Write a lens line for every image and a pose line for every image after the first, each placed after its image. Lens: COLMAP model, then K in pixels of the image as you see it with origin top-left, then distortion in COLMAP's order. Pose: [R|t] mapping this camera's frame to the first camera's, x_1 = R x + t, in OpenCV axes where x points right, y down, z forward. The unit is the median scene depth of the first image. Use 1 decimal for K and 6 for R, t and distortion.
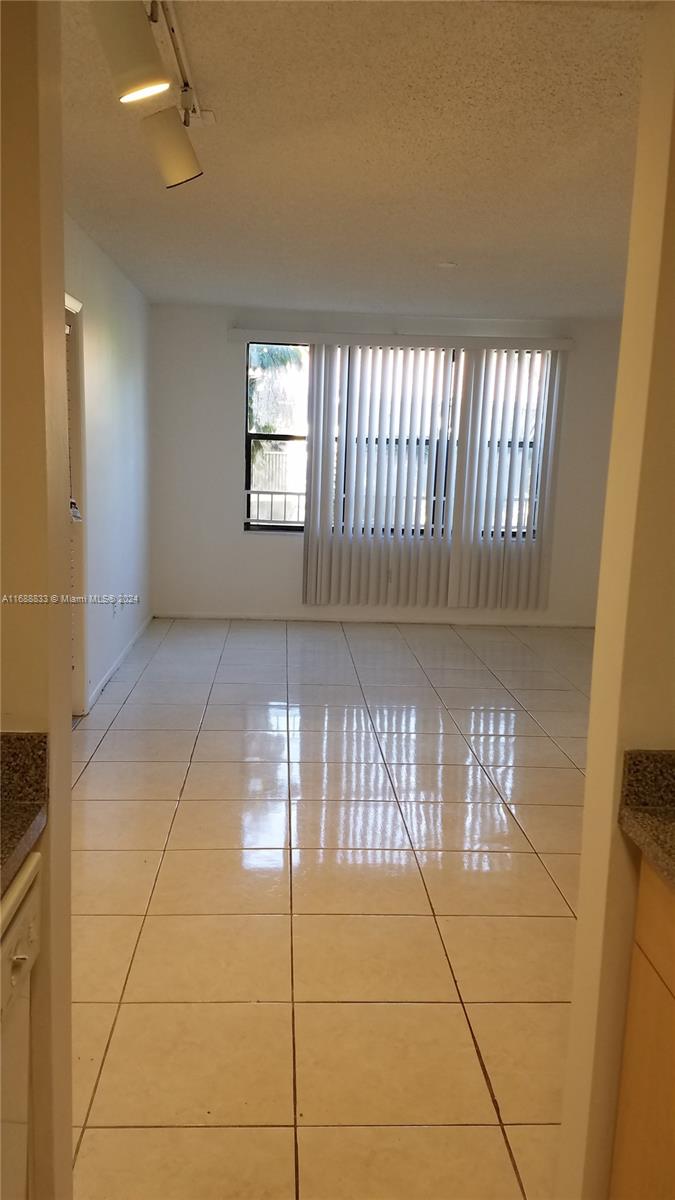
lens RADIAL K [[912.3, 0, 336.8], [0, 912.3, 602.8], [0, 0, 1]] dist [0.027135, -0.025509]
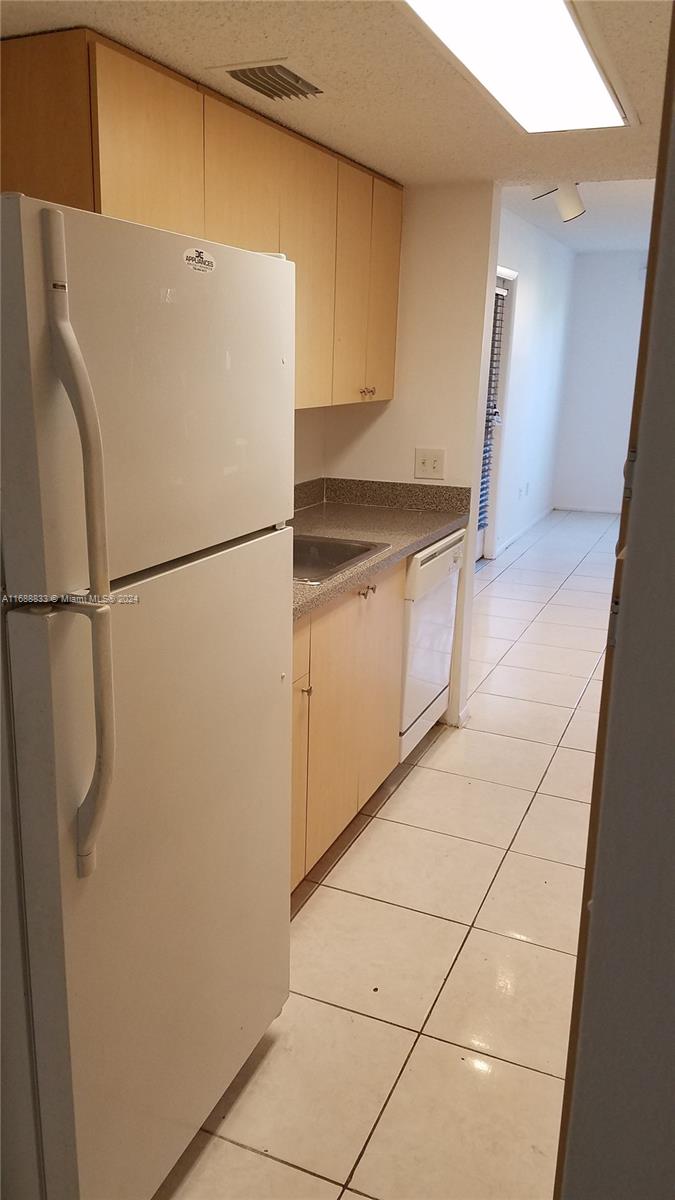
lens RADIAL K [[912.3, 0, 332.7], [0, 912.3, 599.0], [0, 0, 1]] dist [0.027135, -0.025509]
pose [[0.893708, 0.110736, -0.434768, 0.105522], [-0.078949, 0.992756, 0.090568, 0.058575], [0.441647, -0.046617, 0.895977, -0.323341]]
